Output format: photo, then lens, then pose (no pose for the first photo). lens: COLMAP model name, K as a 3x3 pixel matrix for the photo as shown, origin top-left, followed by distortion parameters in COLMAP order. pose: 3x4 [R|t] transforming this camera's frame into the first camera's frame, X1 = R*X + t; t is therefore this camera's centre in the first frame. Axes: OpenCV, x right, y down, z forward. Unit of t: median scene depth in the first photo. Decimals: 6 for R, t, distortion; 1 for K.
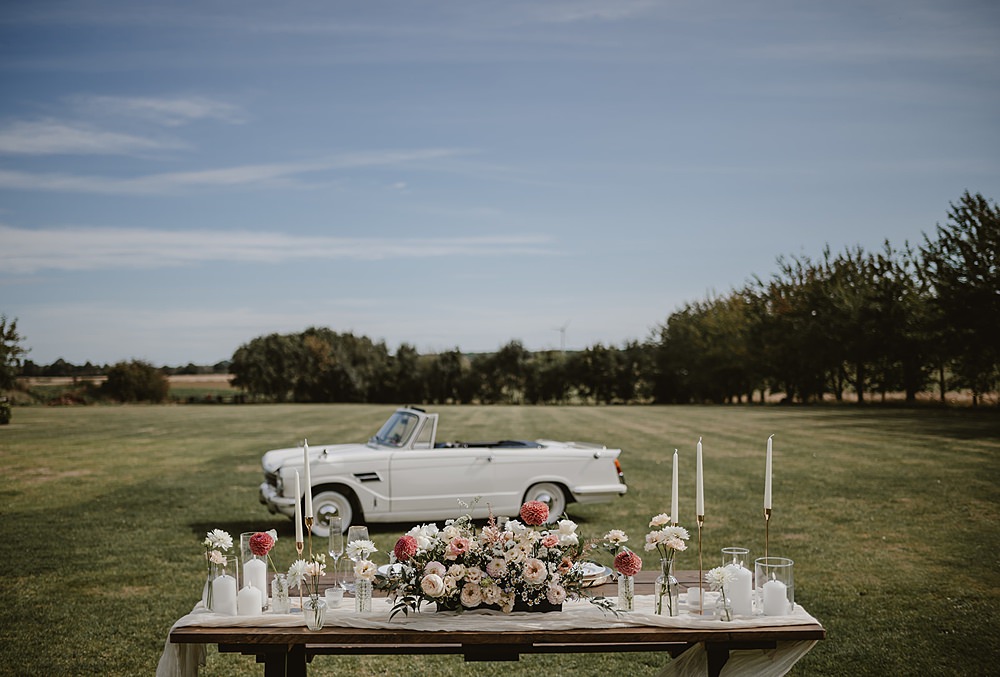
lens RADIAL K [[1049.1, 0, 444.1], [0, 1049.1, 309.2], [0, 0, 1]] dist [-0.059725, 0.004564]
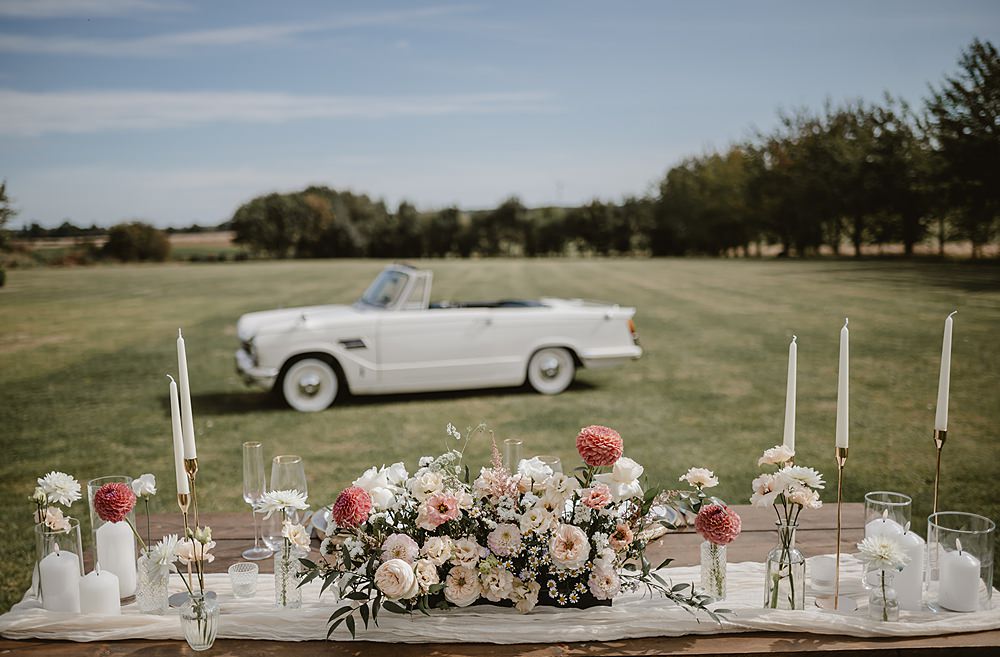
lens RADIAL K [[1009.6, 0, 477.7], [0, 1009.6, 303.8], [0, 0, 1]] dist [-0.127715, 0.139007]
pose [[0.999397, -0.012914, 0.032224, 0.005098], [0.008491, 0.990972, 0.133797, 0.010445], [-0.033660, -0.133443, 0.990485, 0.126744]]
